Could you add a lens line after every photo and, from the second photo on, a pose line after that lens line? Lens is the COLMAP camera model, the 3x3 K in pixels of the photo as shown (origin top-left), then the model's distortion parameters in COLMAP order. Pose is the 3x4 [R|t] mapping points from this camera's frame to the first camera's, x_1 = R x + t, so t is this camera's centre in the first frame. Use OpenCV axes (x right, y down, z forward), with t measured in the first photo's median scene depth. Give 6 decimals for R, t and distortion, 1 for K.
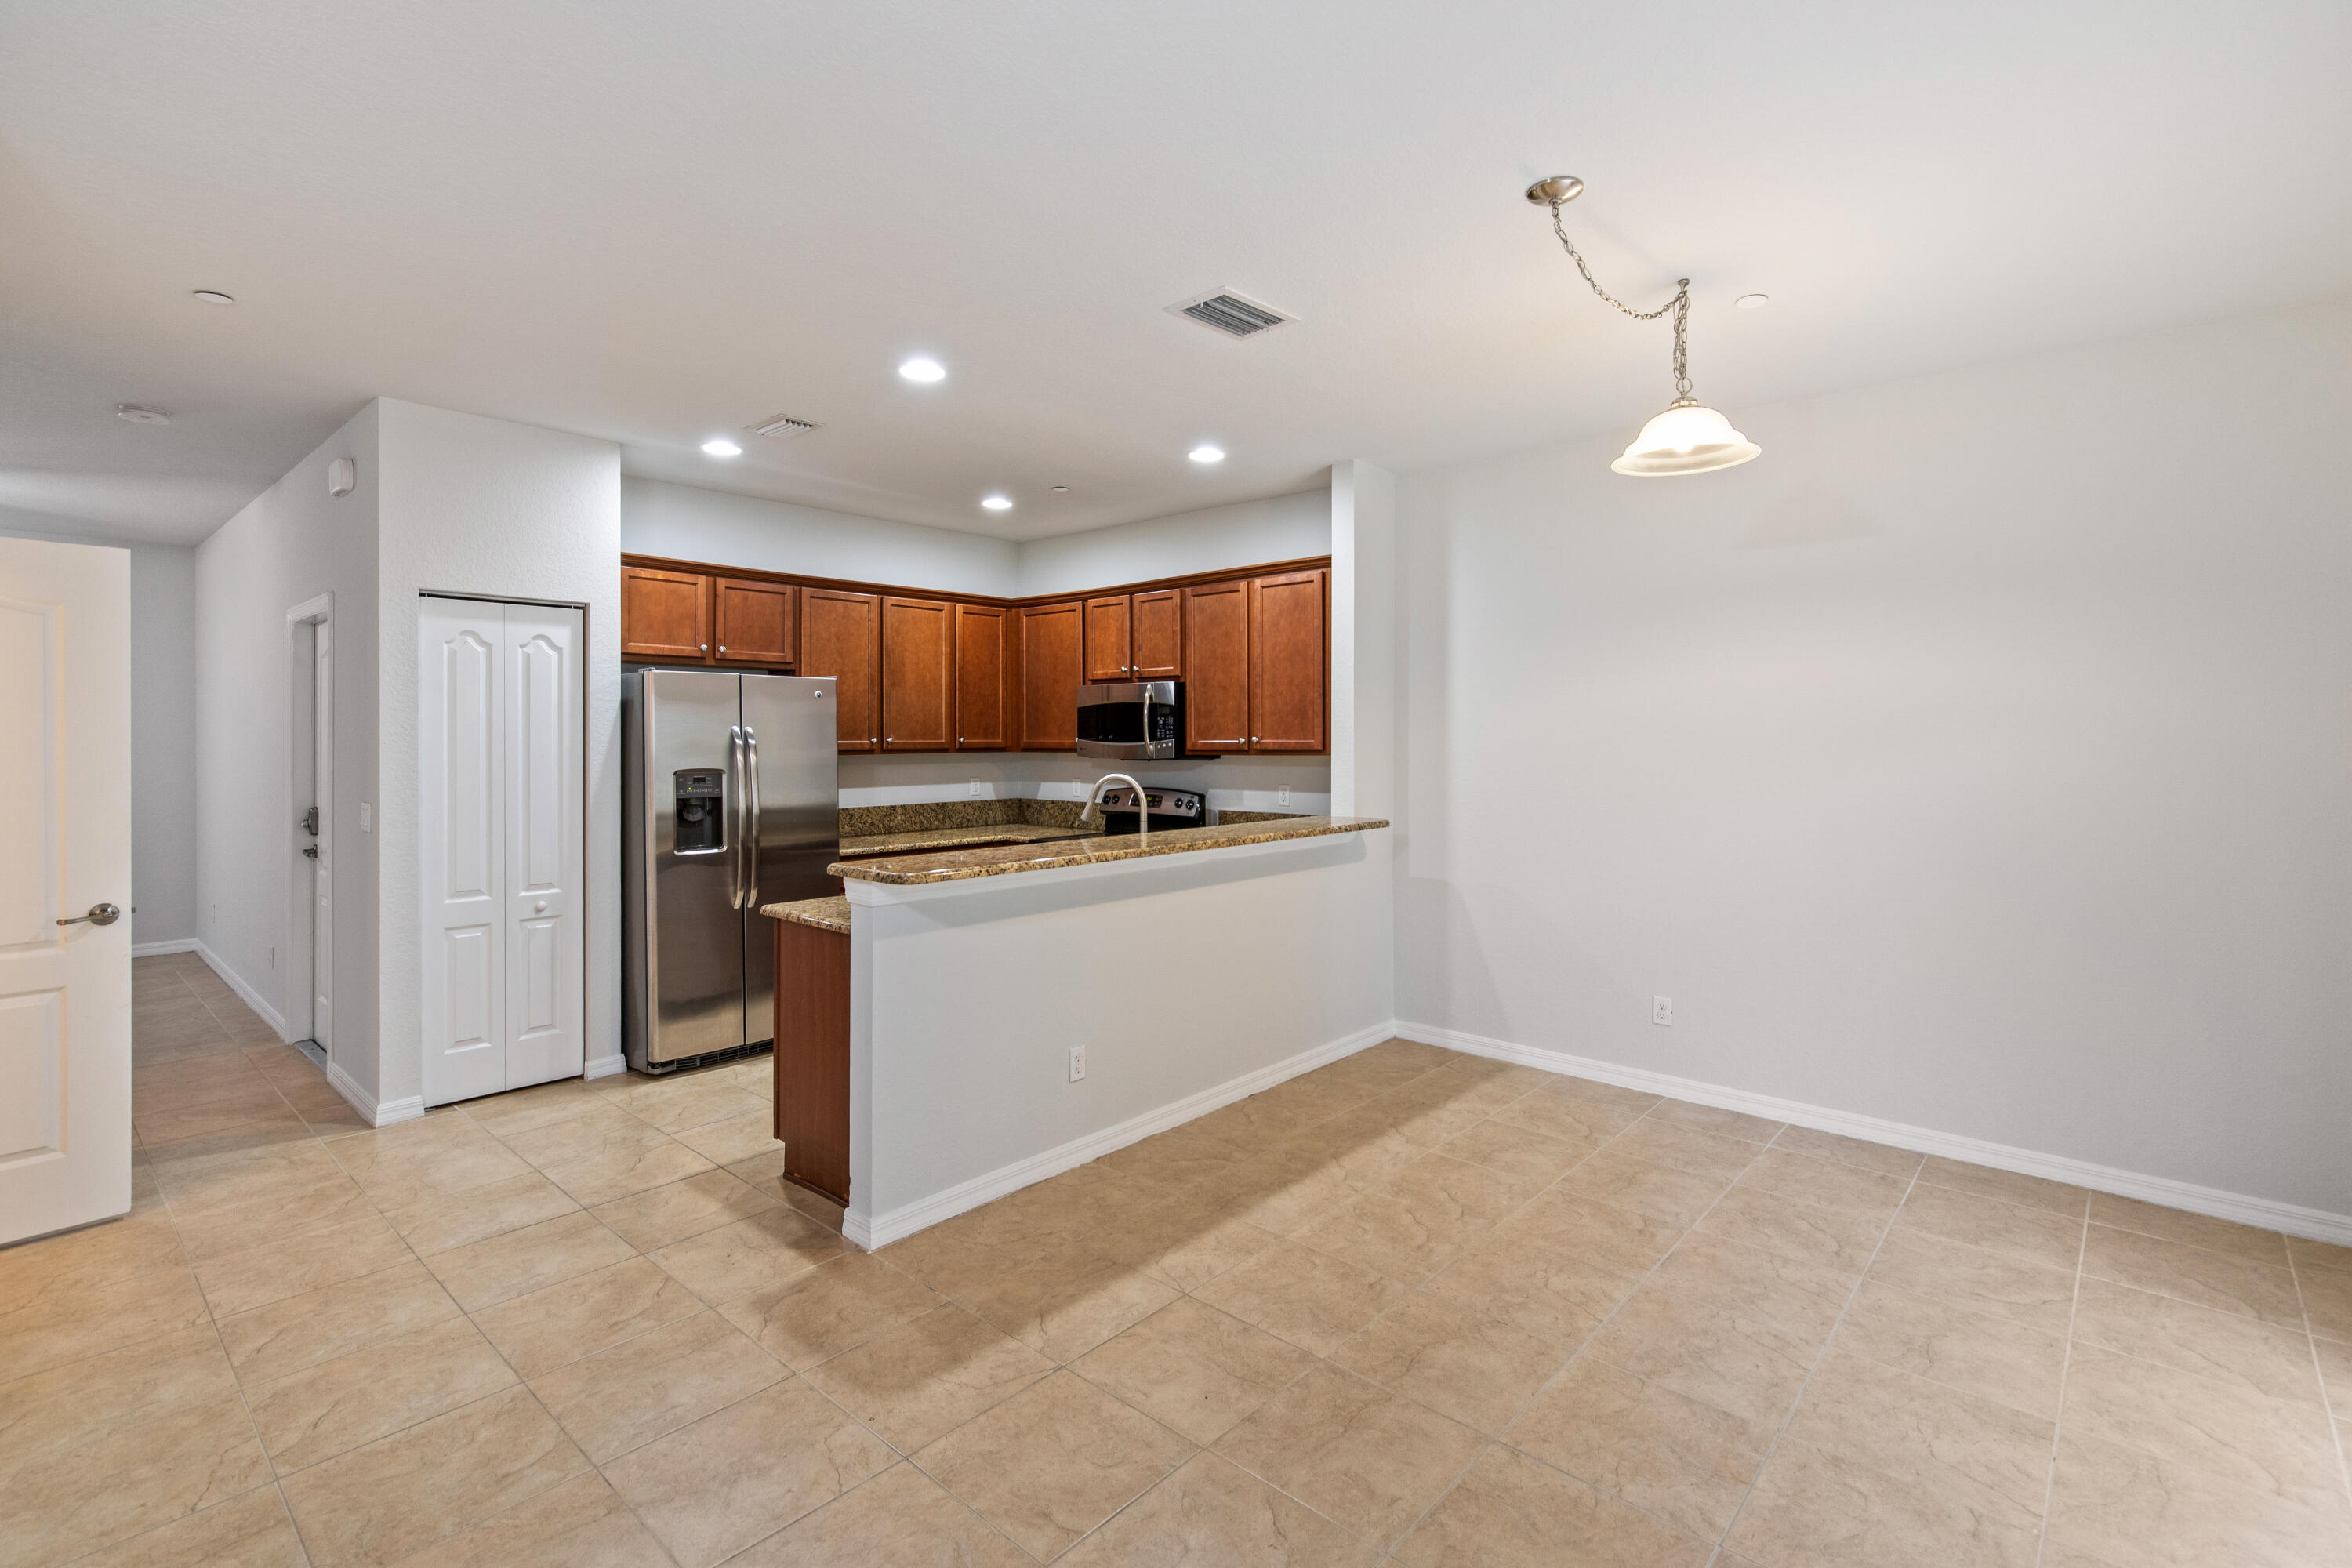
lens RADIAL K [[1079.5, 0, 1170.8], [0, 1079.5, 713.8], [0, 0, 1]] dist [0.003346, 0.000045]
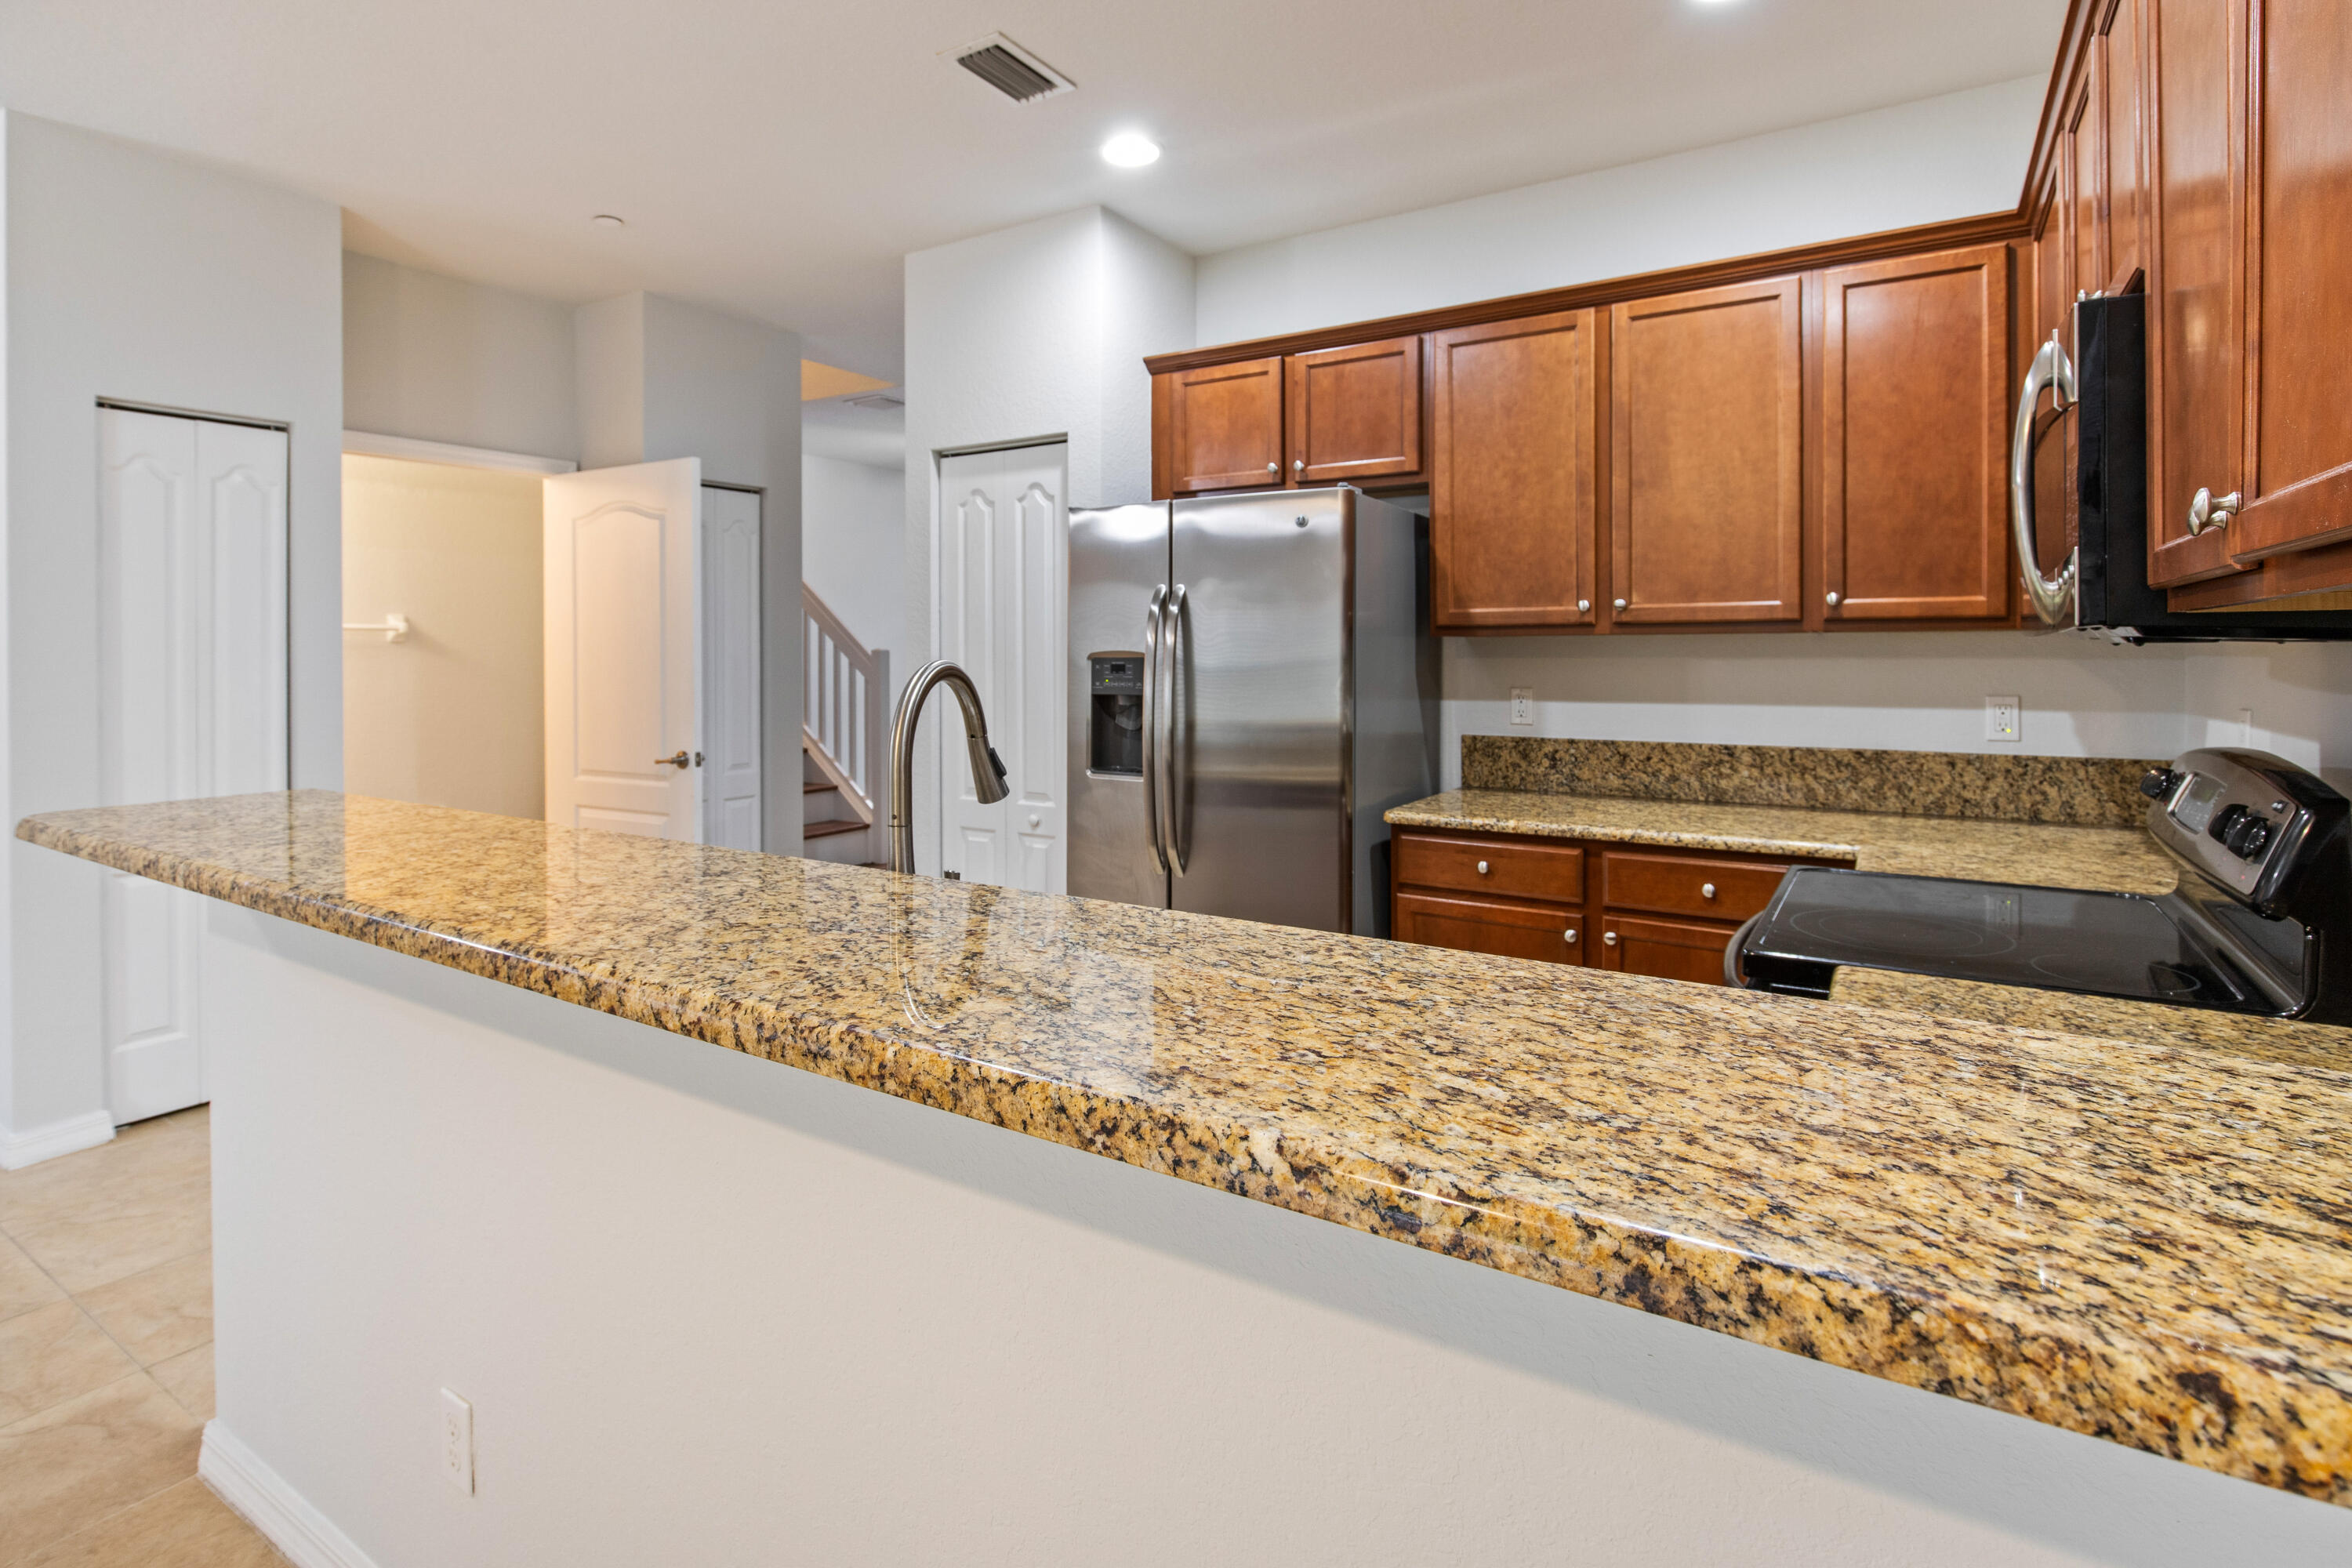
lens RADIAL K [[1151.8, 0, 1175.5], [0, 1151.8, 657.2], [0, 0, 1]] dist [-0.002589, 0.000055]
pose [[0.172251, 0.007267, -0.985026, 0.287556], [0.023837, 0.999649, 0.011543, 0.052207], [0.984765, -0.025469, 0.172017, 1.008068]]
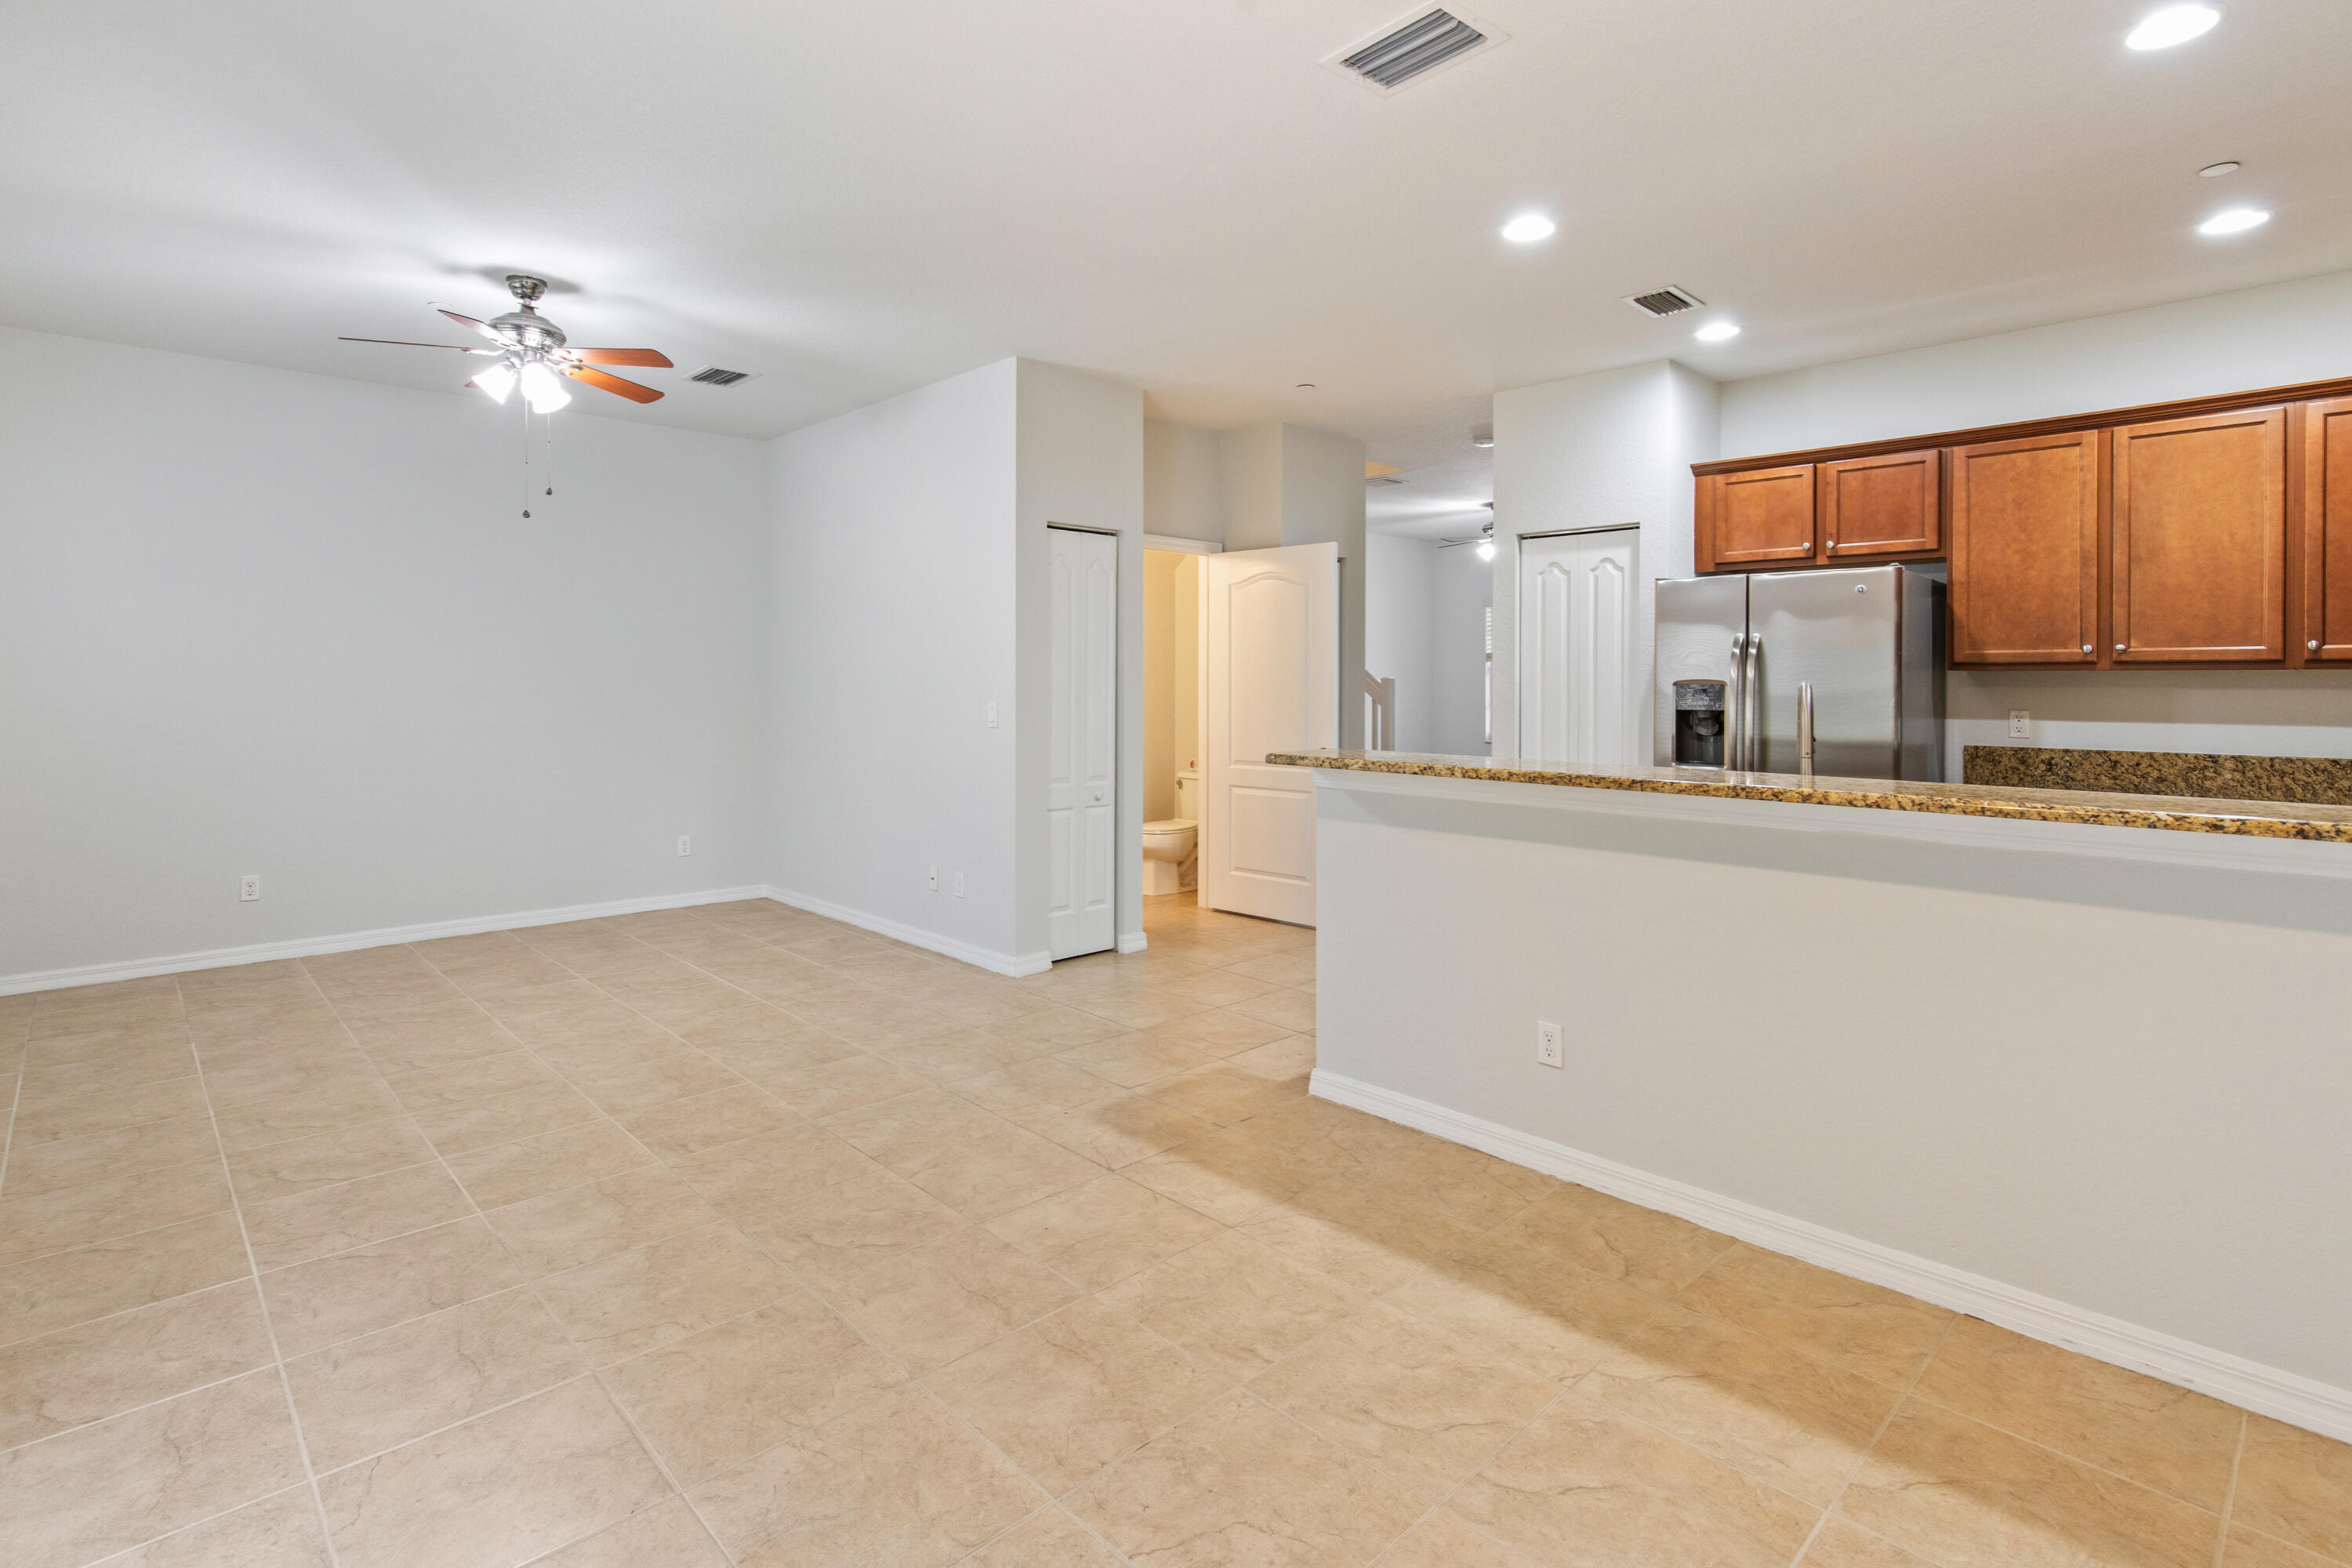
lens RADIAL K [[1140.3, 0, 1172.0], [0, 1140.3, 680.1], [0, 0, 1]] dist [-0.000062, 0.000141]
pose [[-0.073786, 0.001525, -0.997273, 0.646399], [0.016298, 0.999867, 0.000323, 0.048004], [0.997141, -0.016229, -0.073801, 0.679121]]
